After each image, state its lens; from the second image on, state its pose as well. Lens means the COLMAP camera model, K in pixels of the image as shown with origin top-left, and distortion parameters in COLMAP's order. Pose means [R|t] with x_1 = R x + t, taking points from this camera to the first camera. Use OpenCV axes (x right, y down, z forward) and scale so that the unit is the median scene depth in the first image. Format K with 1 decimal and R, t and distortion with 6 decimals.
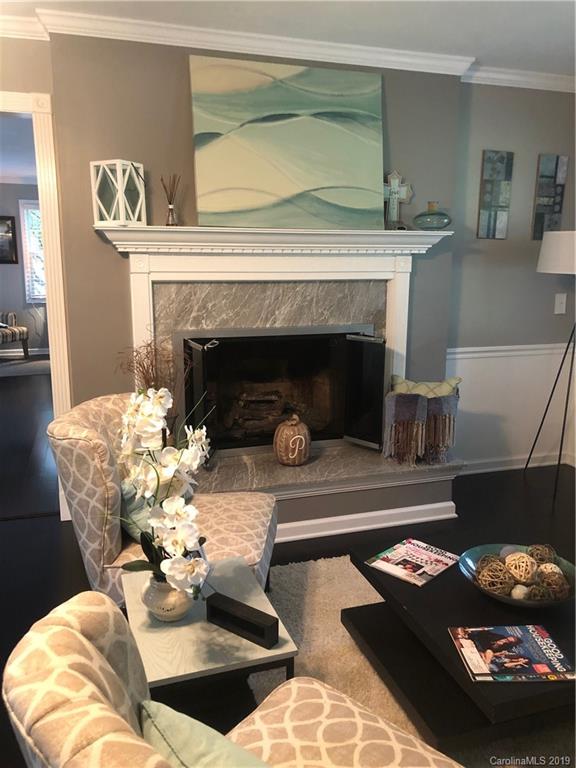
lens RADIAL K [[629.4, 0, 287.8], [0, 629.4, 388.3], [0, 0, 1]] dist [0.027648, -0.016574]
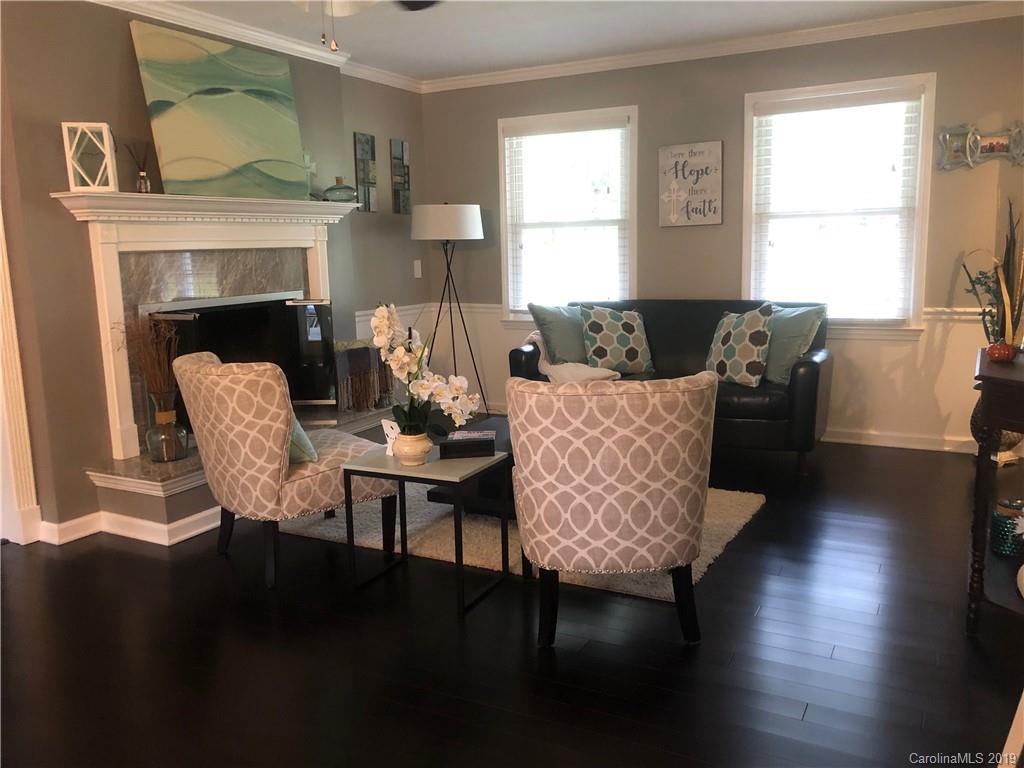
lens RADIAL K [[839.1, 0, 517.8], [0, 839.1, 381.3], [0, 0, 1]] dist [0.027648, -0.016574]
pose [[0.722259, -0.134566, 0.678405, -0.636570], [0.167561, 0.985713, 0.017131, 0.092134], [-0.671018, 0.101301, 0.734488, -0.278958]]
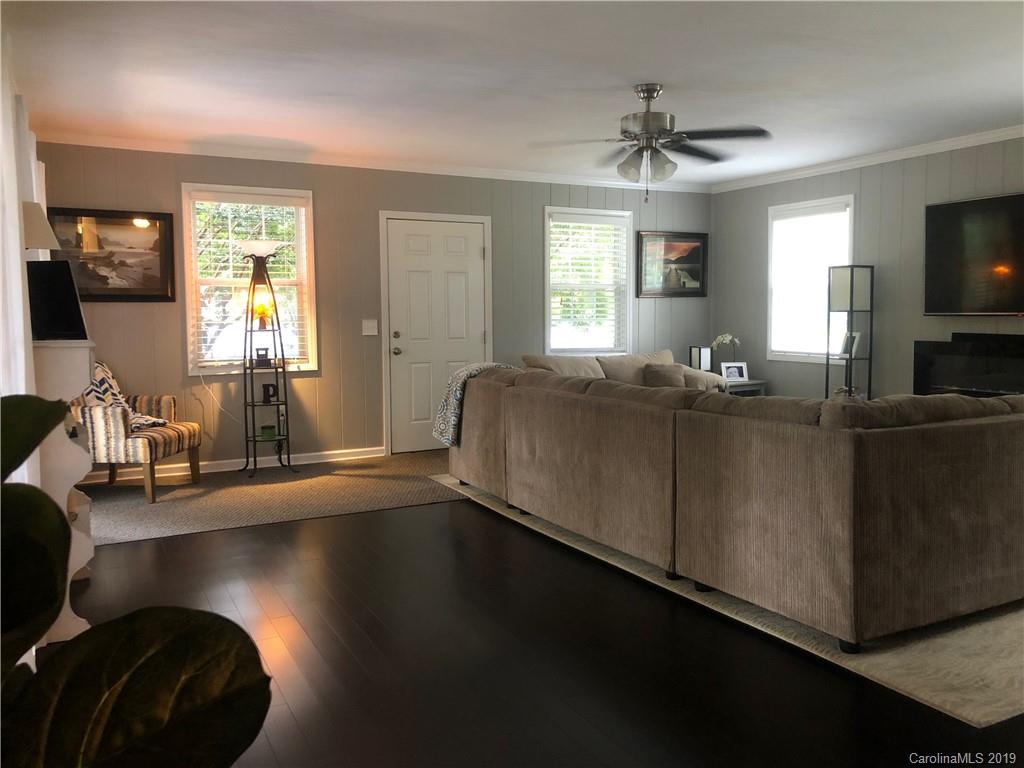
lens RADIAL K [[839.1, 0, 510.1], [0, 839.1, 382.5], [0, 0, 1]] dist [0.027648, -0.016574]
pose [[0.987386, -0.024496, 0.156423, -0.738807], [0.042610, 0.992621, -0.113523, -0.110910], [-0.152487, 0.118756, 0.981145, 0.788981]]
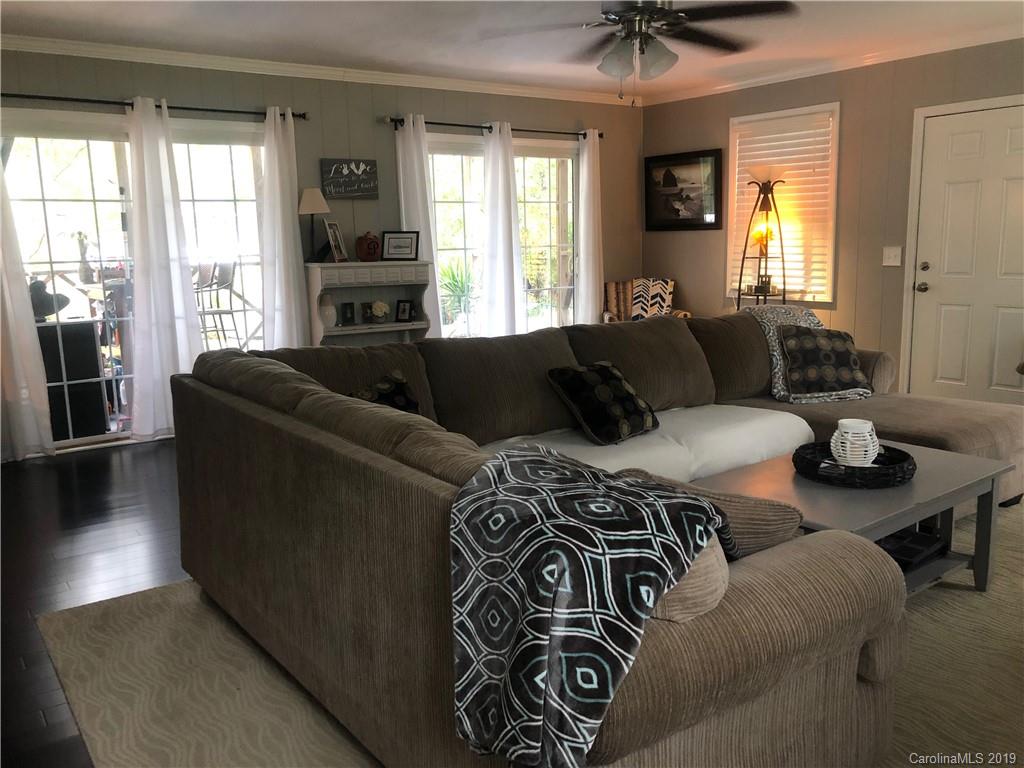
lens RADIAL K [[839.1, 0, 516.5], [0, 839.1, 382.5], [0, 0, 1]] dist [0.027648, -0.016574]
pose [[0.319154, 0.154454, -0.935032, 0.728397], [-0.166847, 0.980377, 0.104994, -0.304471], [0.932900, 0.122498, 0.338661, 1.625309]]
